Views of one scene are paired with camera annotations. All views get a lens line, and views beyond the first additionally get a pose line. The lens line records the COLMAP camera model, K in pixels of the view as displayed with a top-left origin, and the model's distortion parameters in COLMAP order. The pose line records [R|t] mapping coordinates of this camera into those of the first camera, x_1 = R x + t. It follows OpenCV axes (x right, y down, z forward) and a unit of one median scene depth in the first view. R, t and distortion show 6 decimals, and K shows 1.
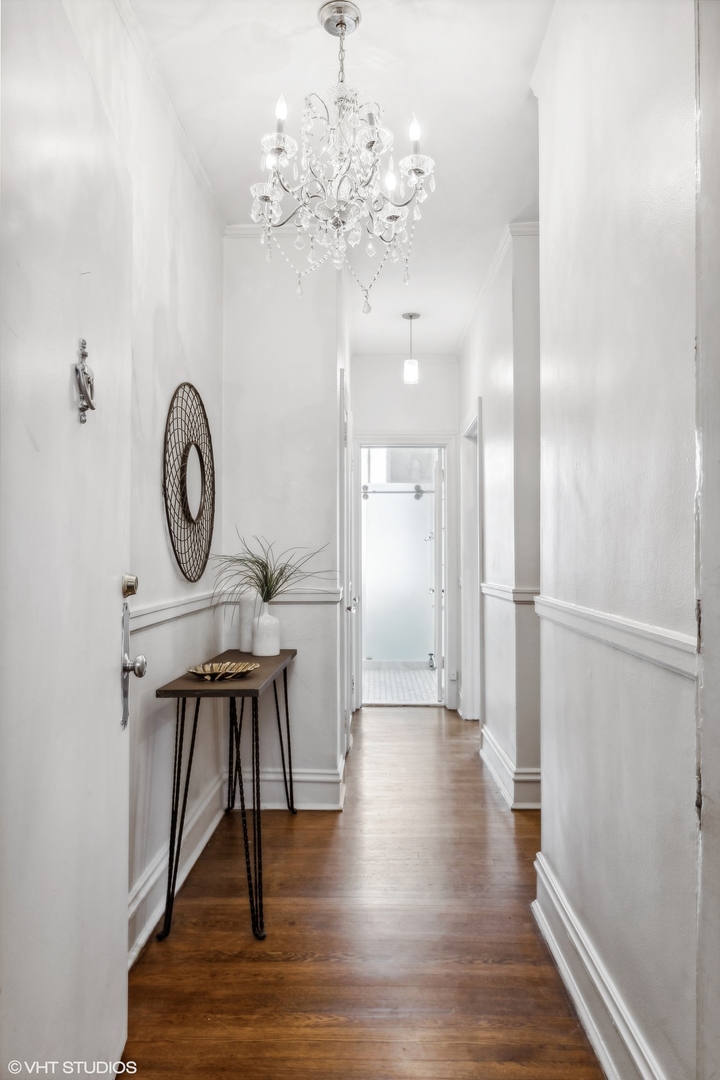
lens RADIAL K [[736.9, 0, 360.4], [0, 736.9, 542.7], [0, 0, 1]] dist [0.002709, 0.000533]
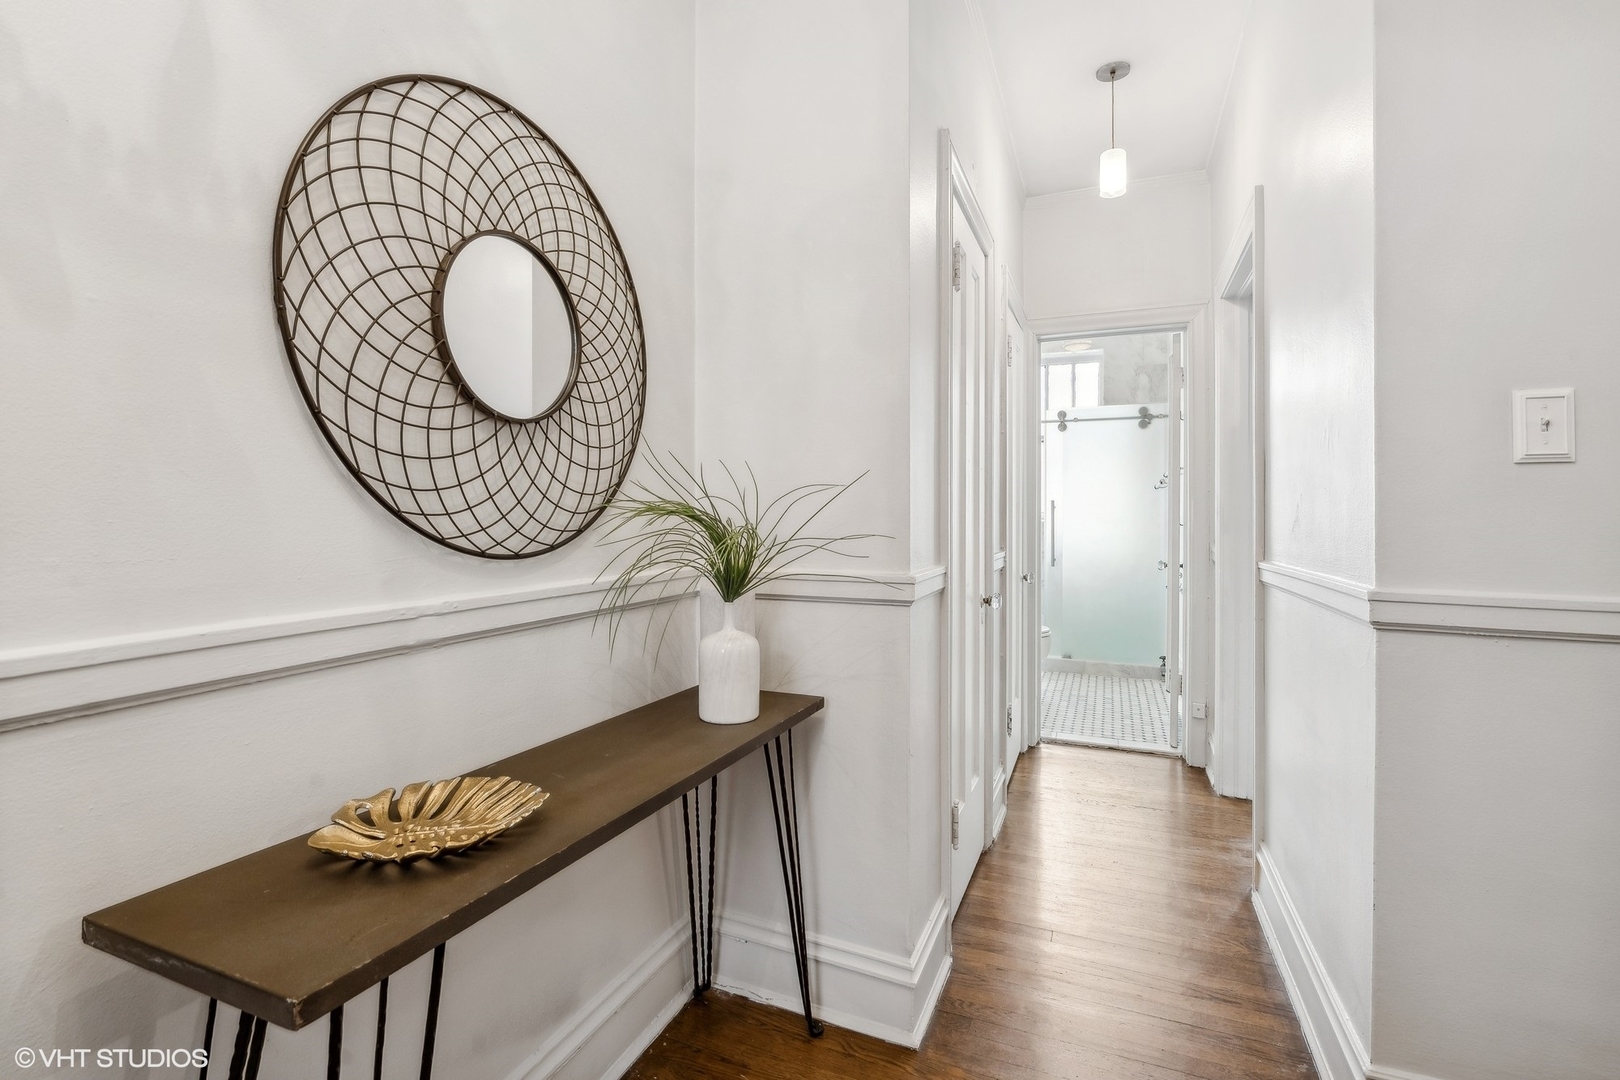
lens RADIAL K [[708.5, 0, 812.8], [0, 708.5, 514.3], [0, 0, 1]] dist [-0.011972, 0.000385]
pose [[0.927078, 0.004025, -0.374847, 0.050793], [0.002491, 0.999854, 0.016897, 0.011223], [0.374860, -0.016599, 0.926933, 0.364759]]
